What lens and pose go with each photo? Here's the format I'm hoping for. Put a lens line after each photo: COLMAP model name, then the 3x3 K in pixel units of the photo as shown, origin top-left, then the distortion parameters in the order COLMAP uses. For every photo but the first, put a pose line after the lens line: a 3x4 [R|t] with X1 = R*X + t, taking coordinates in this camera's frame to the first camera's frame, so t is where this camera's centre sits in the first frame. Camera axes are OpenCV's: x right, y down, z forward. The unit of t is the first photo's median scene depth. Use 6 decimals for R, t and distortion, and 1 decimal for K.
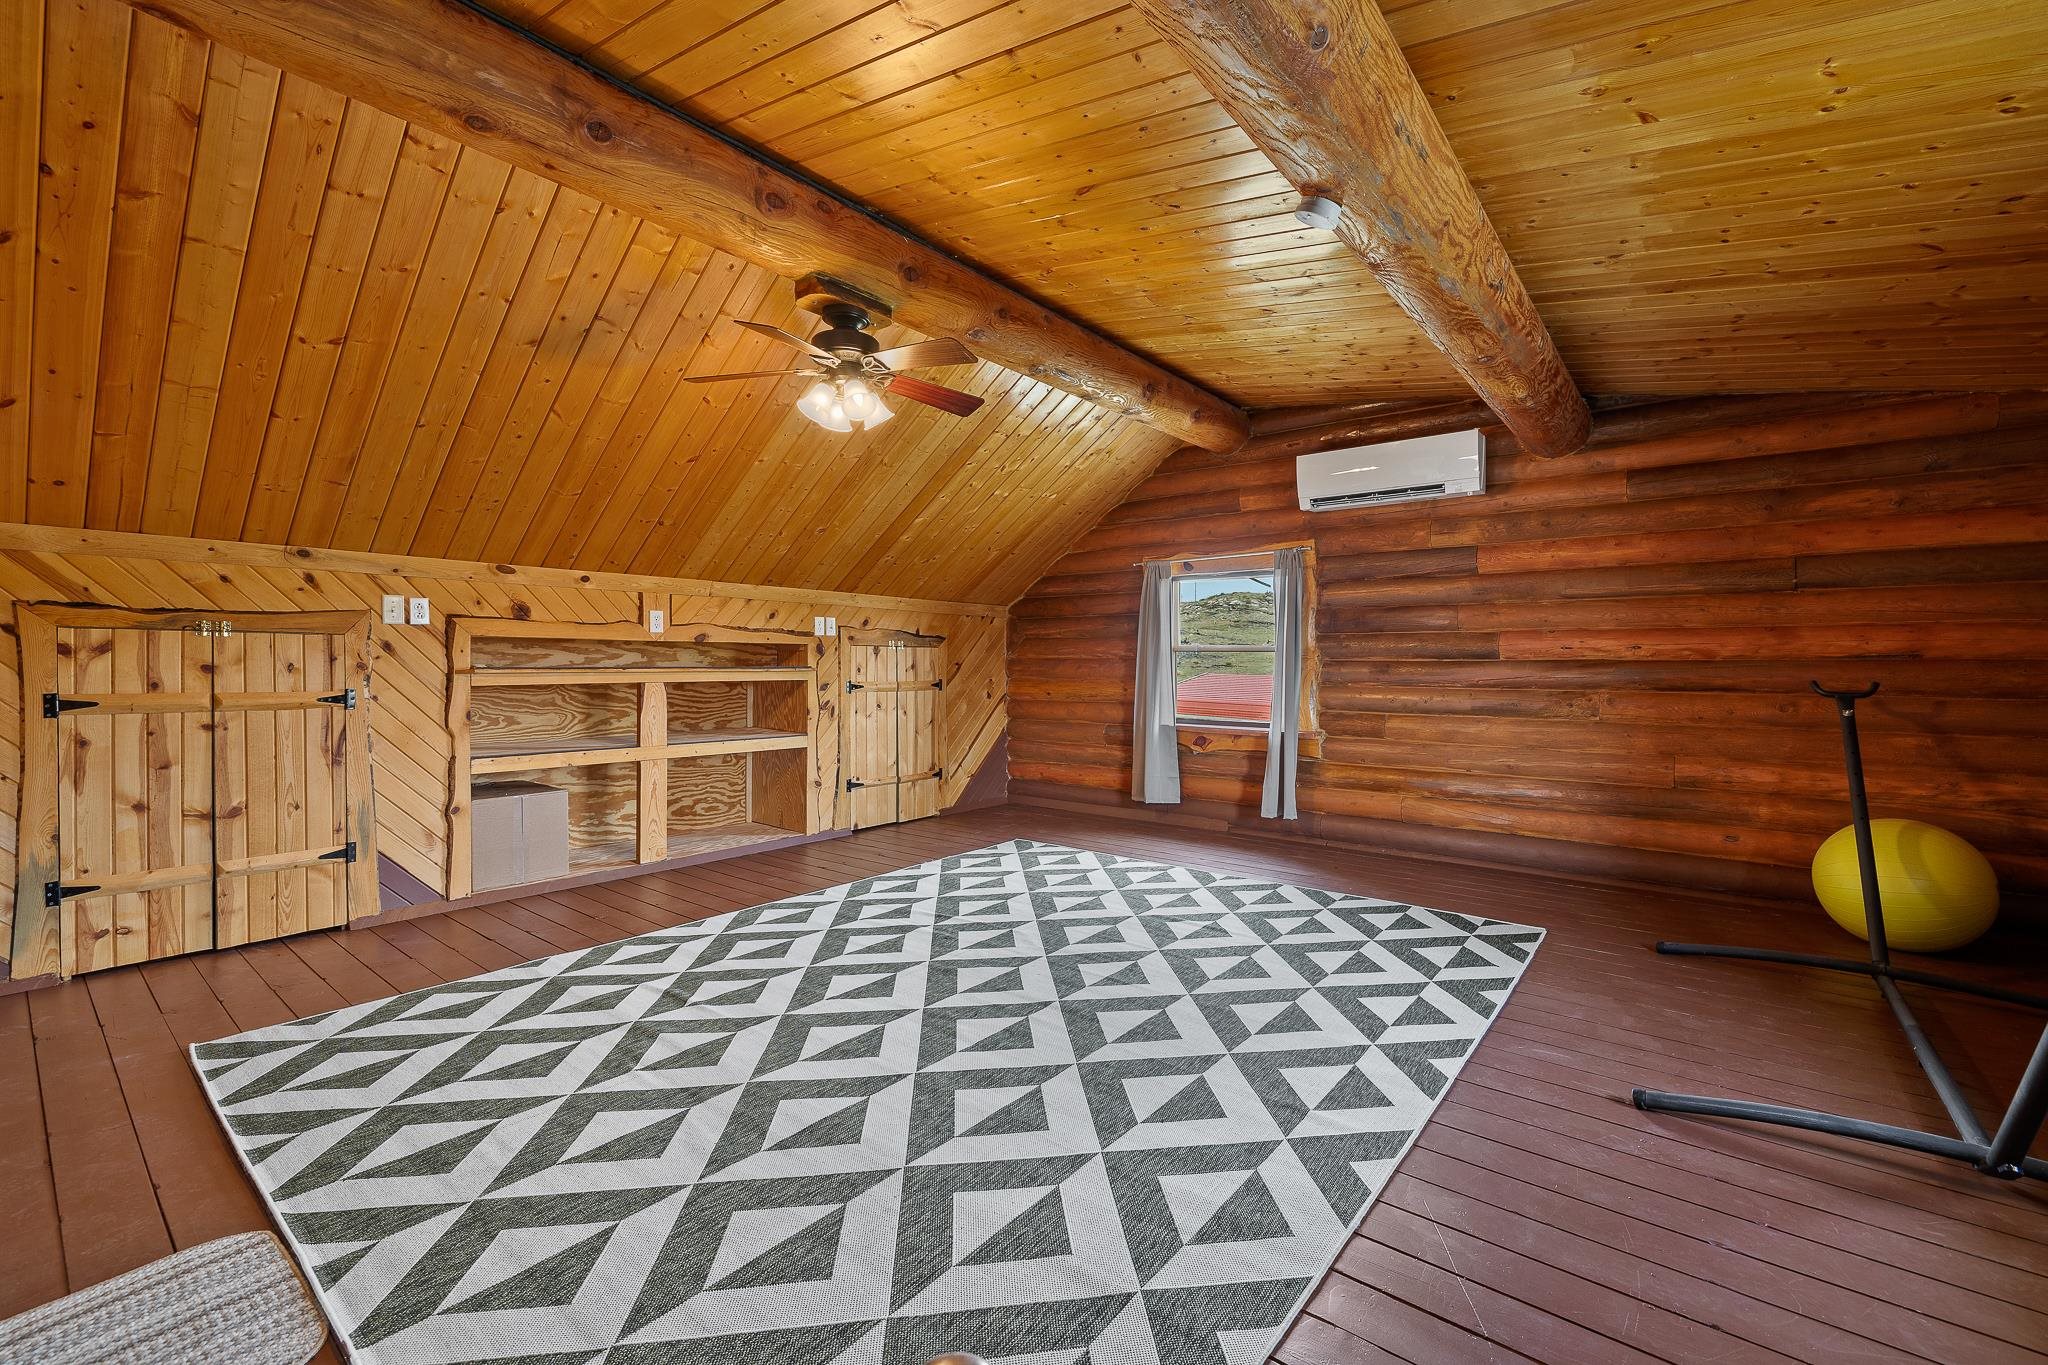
lens RADIAL K [[855.3, 0, 1024.1], [0, 855.3, 676.7], [0, 0, 1]] dist [-0.003100, -0.000170]
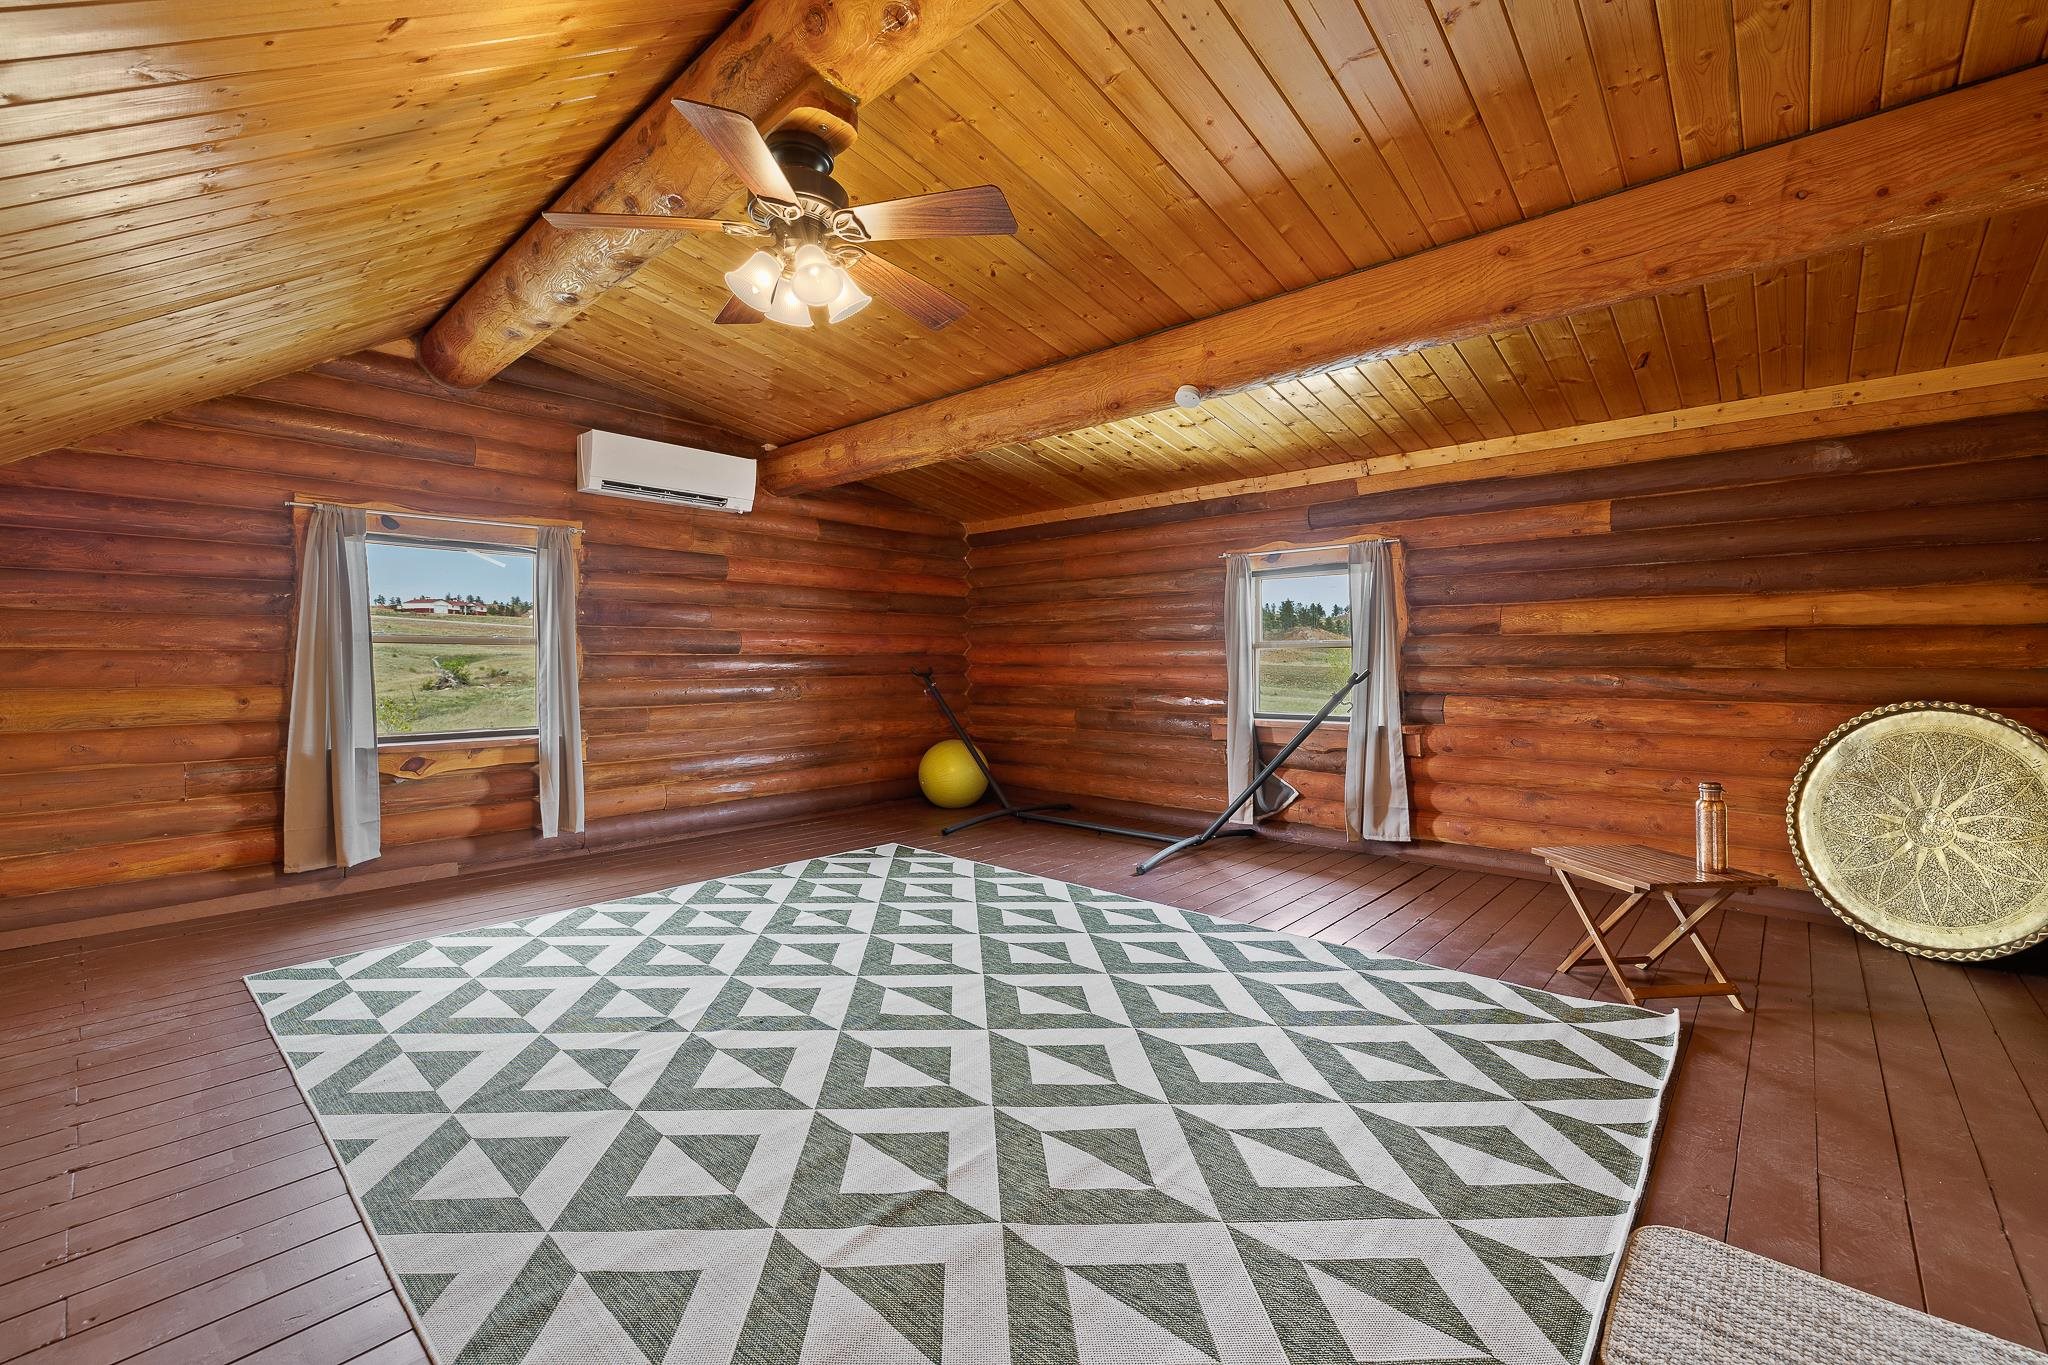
lens RADIAL K [[855.3, 0, 1024.0], [0, 855.3, 682.8], [0, 0, 1]] dist [-0.003100, -0.000170]
pose [[0.056477, -0.031351, 0.997912, -0.620184], [0.018554, 0.999367, 0.030347, -0.009105], [-0.998231, 0.016802, 0.057023, 0.542851]]
